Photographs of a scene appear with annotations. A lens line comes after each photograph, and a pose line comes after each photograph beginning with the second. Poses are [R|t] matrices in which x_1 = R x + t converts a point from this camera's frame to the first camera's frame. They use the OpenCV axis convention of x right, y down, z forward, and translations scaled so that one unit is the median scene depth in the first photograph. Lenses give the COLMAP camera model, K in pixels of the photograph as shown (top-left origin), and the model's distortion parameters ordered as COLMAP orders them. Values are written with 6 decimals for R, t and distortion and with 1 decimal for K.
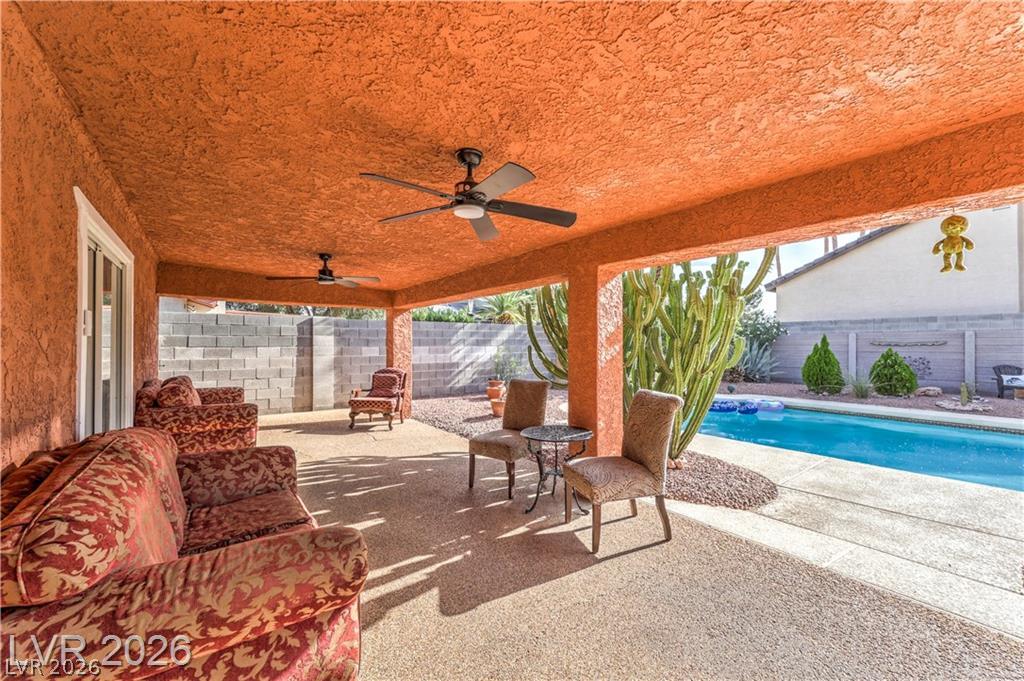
lens RADIAL K [[415.6, 0, 512.9], [0, 415.6, 343.9], [0, 0, 1]] dist [0.012141, -0.000050]
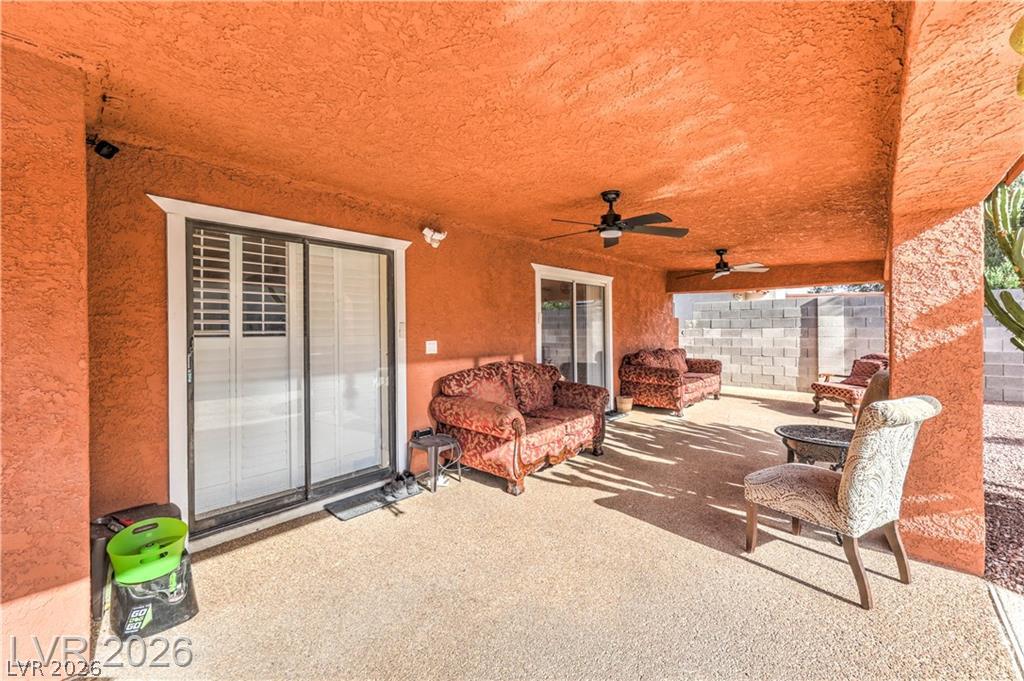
lens RADIAL K [[410.1, 0, 507.8], [0, 410.1, 337.6], [0, 0, 1]] dist [0.011483, 0.000135]
pose [[0.188343, 0.021976, -0.981857, 0.342513], [0.009027, 0.999669, 0.024106, -0.000179], [0.982062, -0.013404, 0.188082, 0.108438]]
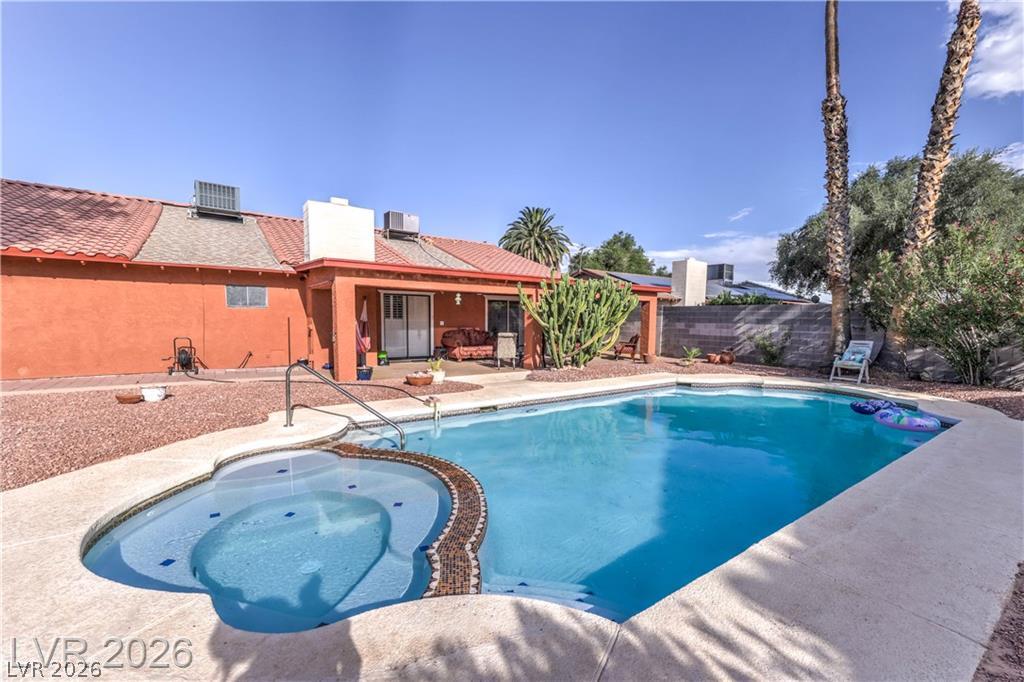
lens RADIAL K [[428.9, 0, 530.5], [0, 428.9, 366.3], [0, 0, 1]] dist [0.001976, 0.000216]
pose [[-0.012599, 0.115745, -0.993199, 1.576662], [-0.014925, 0.993145, 0.115929, -0.010985], [0.999809, 0.016284, -0.010785, 0.487549]]
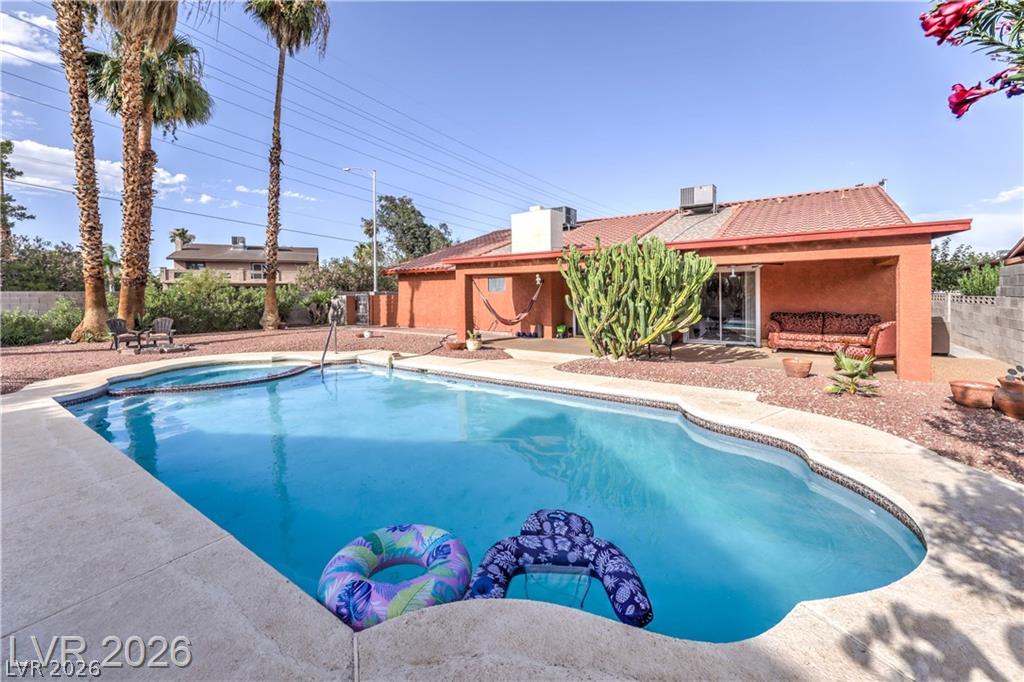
lens RADIAL K [[424.8, 0, 510.1], [0, 424.8, 292.4], [0, 0, 1]] dist [0.010999, -0.000038]
pose [[-0.948043, 0.007759, -0.318046, 0.762152], [0.009964, 0.999936, -0.005307, -0.011222], [0.317985, -0.008200, -0.948060, 1.557565]]
